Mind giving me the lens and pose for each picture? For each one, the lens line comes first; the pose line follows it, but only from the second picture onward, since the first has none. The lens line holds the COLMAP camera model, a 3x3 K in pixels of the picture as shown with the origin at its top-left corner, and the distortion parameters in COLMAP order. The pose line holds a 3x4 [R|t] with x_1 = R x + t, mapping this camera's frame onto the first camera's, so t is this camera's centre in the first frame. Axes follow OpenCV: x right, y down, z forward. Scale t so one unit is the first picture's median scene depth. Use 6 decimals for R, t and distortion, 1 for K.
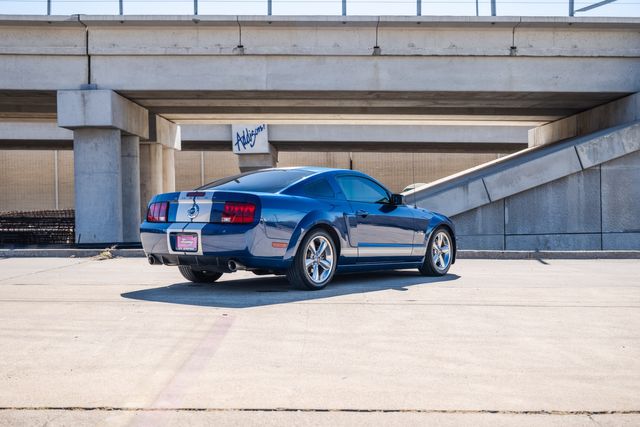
lens RADIAL K [[844.1, 0, 317.2], [0, 844.1, 210.1], [0, 0, 1]] dist [-0.019588, 0.000000]
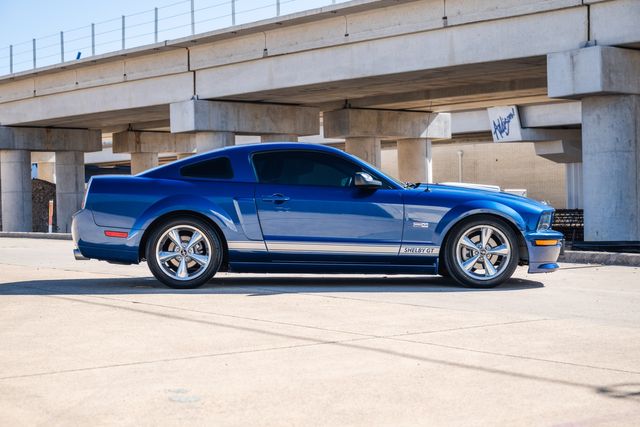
lens RADIAL K [[1074.1, 0, 320.5], [0, 1074.1, 249.7], [0, 0, 1]] dist [-0.034231, 0.000000]
pose [[0.631239, 0.025895, -0.775156, 0.401910], [0.007448, 0.999194, 0.039444, 0.006016], [0.775553, -0.030672, 0.630538, 0.183804]]
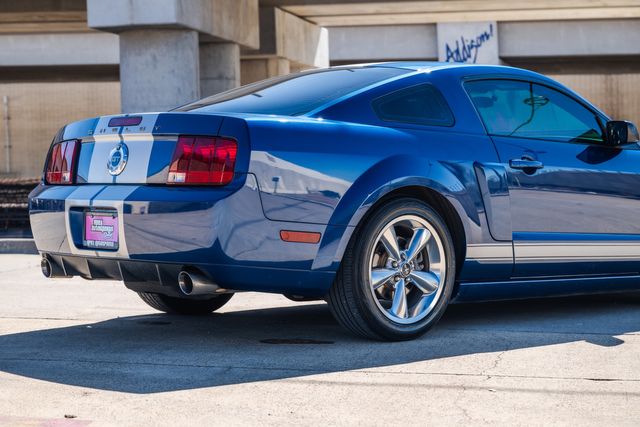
lens RADIAL K [[1332.6, 0, 311.8], [0, 1332.6, 212.3], [0, 0, 1]] dist [0.053808, 0.000000]
pose [[0.976888, 0.000972, -0.213751, 0.043333], [0.004956, 0.999618, 0.027197, 0.004522], [0.213696, -0.027628, 0.976510, 0.141690]]
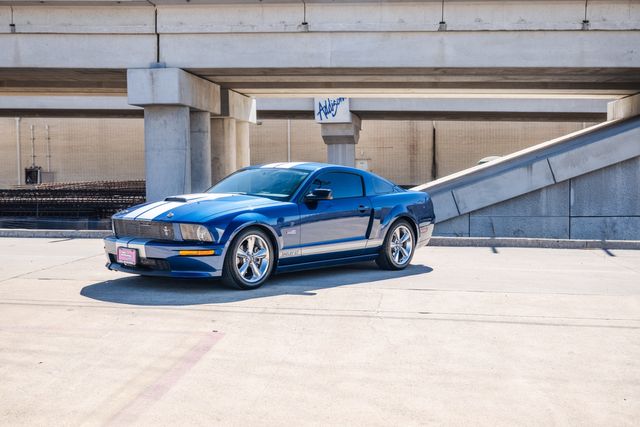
lens RADIAL K [[816.4, 0, 315.7], [0, 816.4, 214.3], [0, 0, 1]] dist [-0.020633, 0.000000]
pose [[0.993800, 0.013329, -0.110377, 0.034508], [-0.007800, 0.998700, 0.050372, -0.018424], [0.110905, -0.049199, 0.992612, 0.033401]]
